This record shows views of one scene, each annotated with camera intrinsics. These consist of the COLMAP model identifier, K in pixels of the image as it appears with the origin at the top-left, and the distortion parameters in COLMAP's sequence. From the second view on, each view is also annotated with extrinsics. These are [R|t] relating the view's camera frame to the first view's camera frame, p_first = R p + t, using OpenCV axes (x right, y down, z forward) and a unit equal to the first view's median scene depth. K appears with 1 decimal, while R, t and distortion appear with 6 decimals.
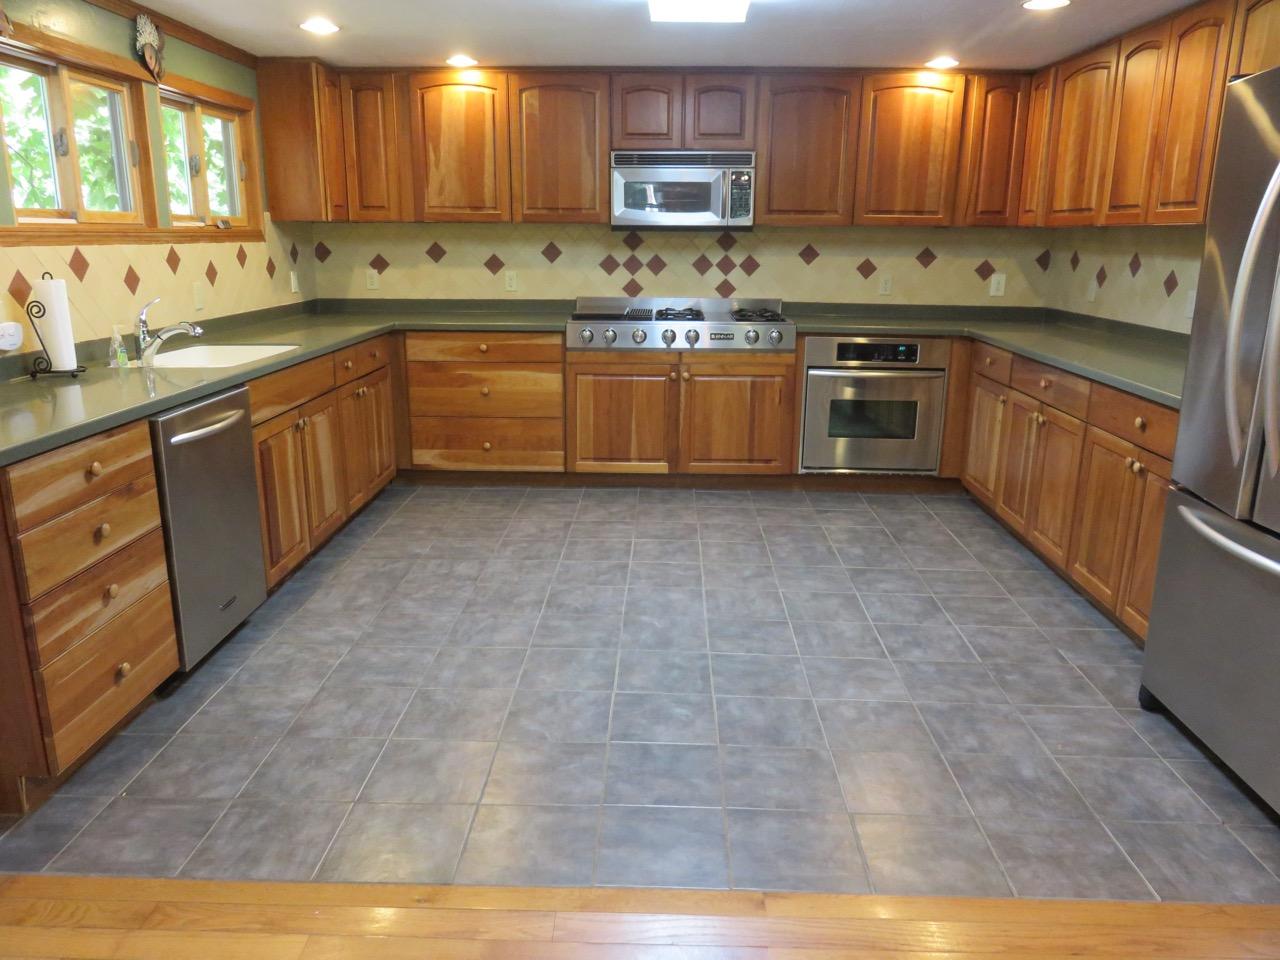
lens RADIAL K [[960.9, 0, 640.0], [0, 960.9, 480.0], [0, 0, 1]] dist [-0.009627, 0.002938]
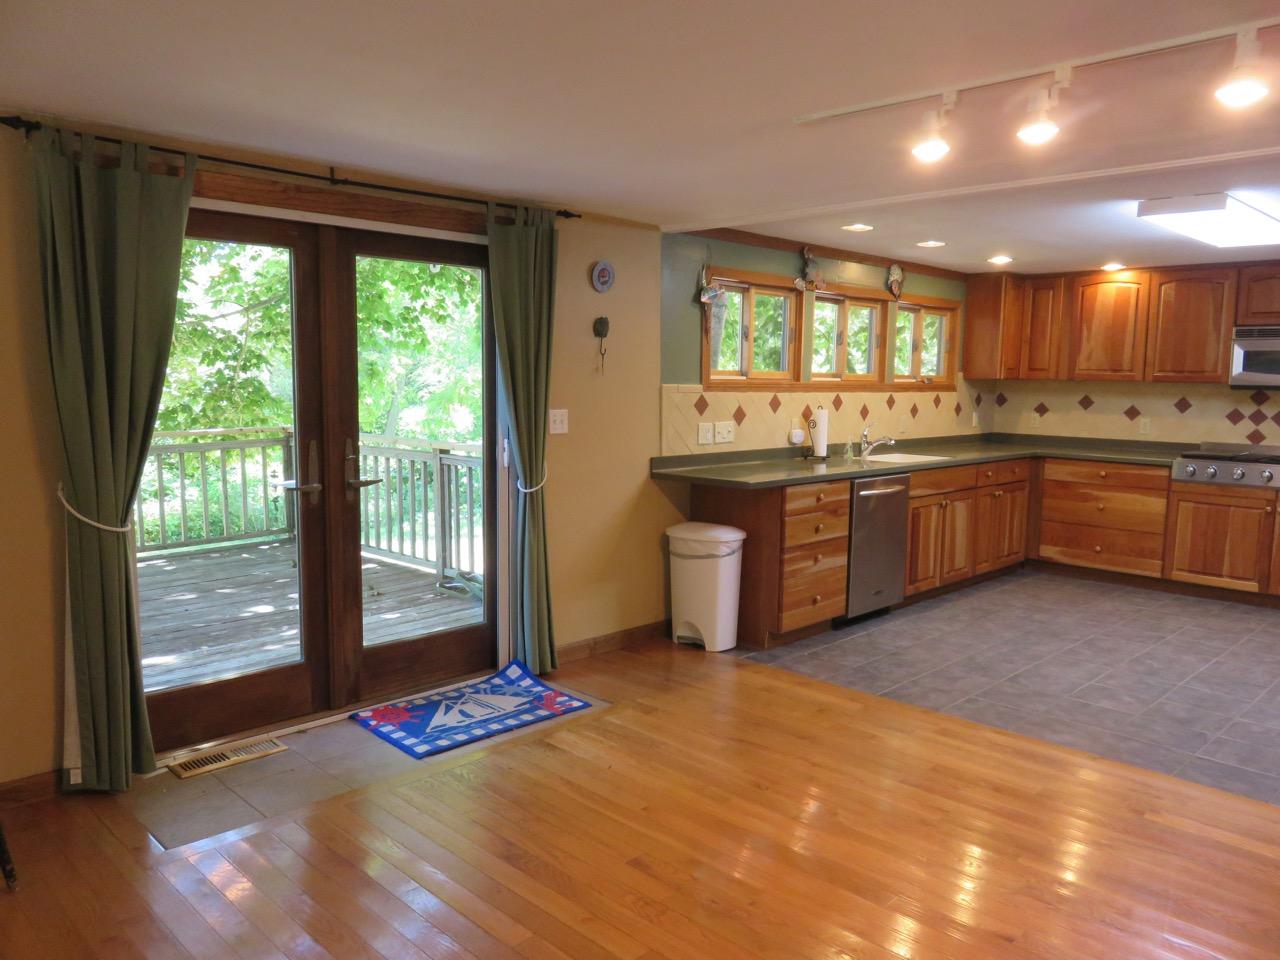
lens RADIAL K [[960.9, 0, 640.0], [0, 960.9, 480.0], [0, 0, 1]] dist [-0.009627, 0.002938]
pose [[0.730310, 0.082576, -0.678107, 0.269761], [-0.181934, 0.980326, -0.076561, 0.088232], [0.658443, 0.179284, 0.730965, -0.384960]]
